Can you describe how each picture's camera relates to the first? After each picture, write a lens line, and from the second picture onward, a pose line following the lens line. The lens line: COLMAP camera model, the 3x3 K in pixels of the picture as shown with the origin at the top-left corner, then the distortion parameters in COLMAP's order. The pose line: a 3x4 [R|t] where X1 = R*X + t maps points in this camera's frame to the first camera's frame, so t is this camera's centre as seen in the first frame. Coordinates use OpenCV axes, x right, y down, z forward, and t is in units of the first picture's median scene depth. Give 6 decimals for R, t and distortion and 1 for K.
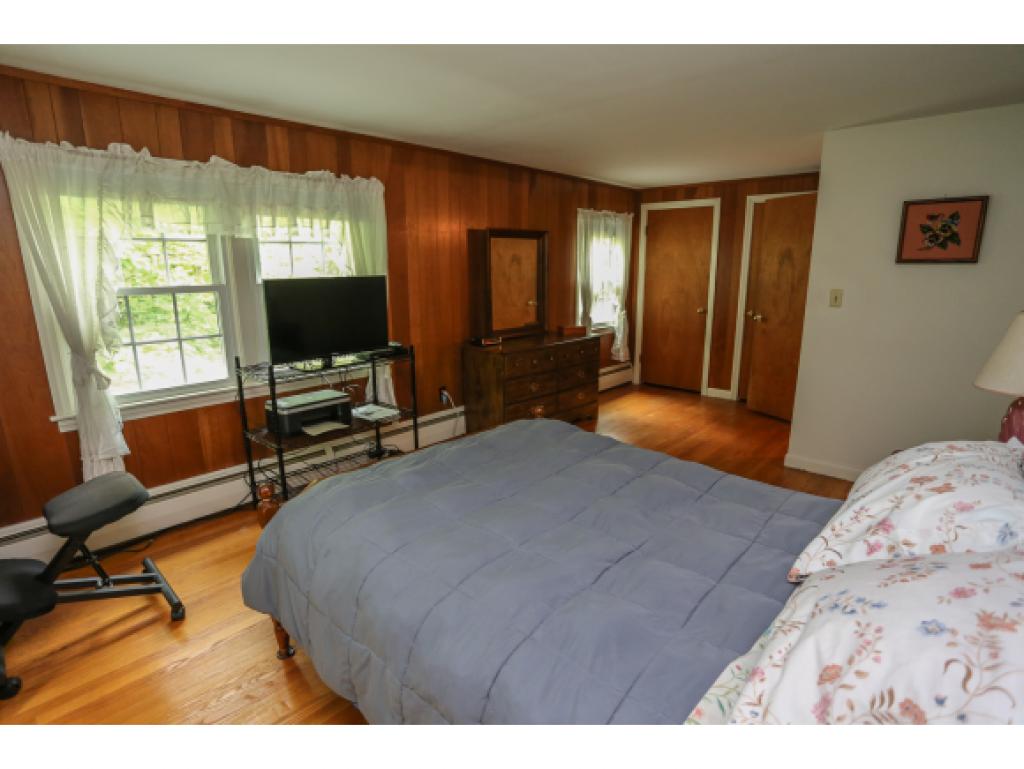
lens RADIAL K [[542.2, 0, 512.0], [0, 542.2, 384.5], [0, 0, 1]] dist [-0.000020, 0.000018]
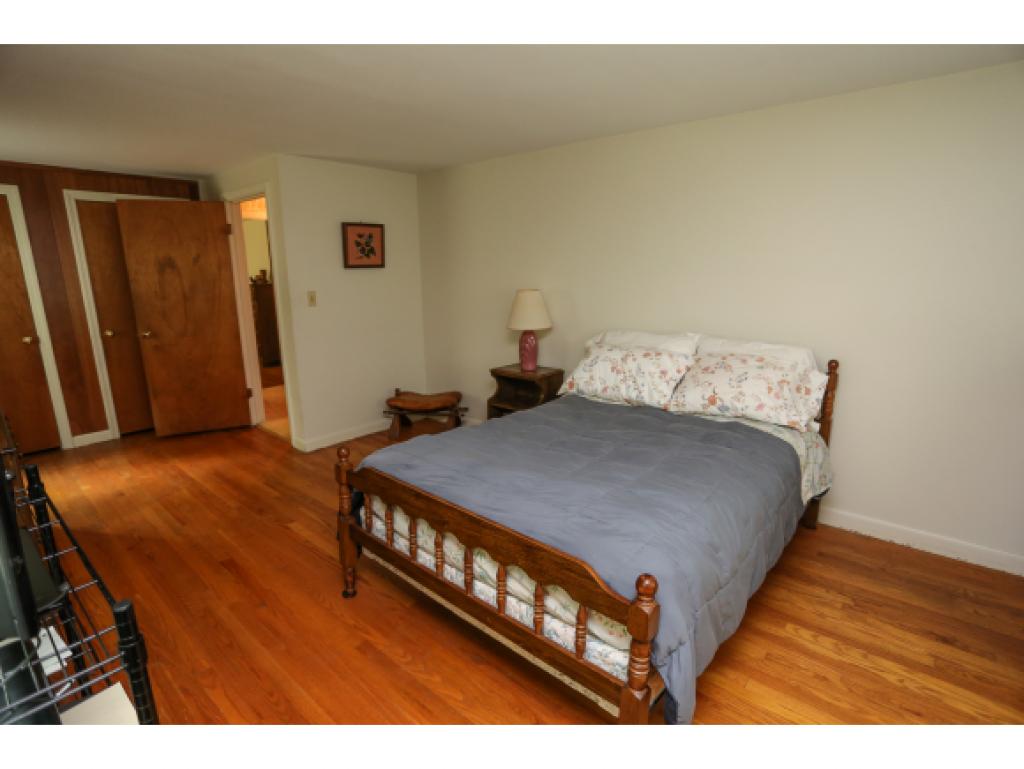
lens RADIAL K [[542.2, 0, 512.0], [0, 542.2, 384.5], [0, 0, 1]] dist [-0.000020, 0.000018]
pose [[-0.046688, -0.219506, 0.974493, -0.496794], [0.235729, 0.945583, 0.224287, -0.113580], [-0.970697, 0.240188, 0.007597, 0.480400]]
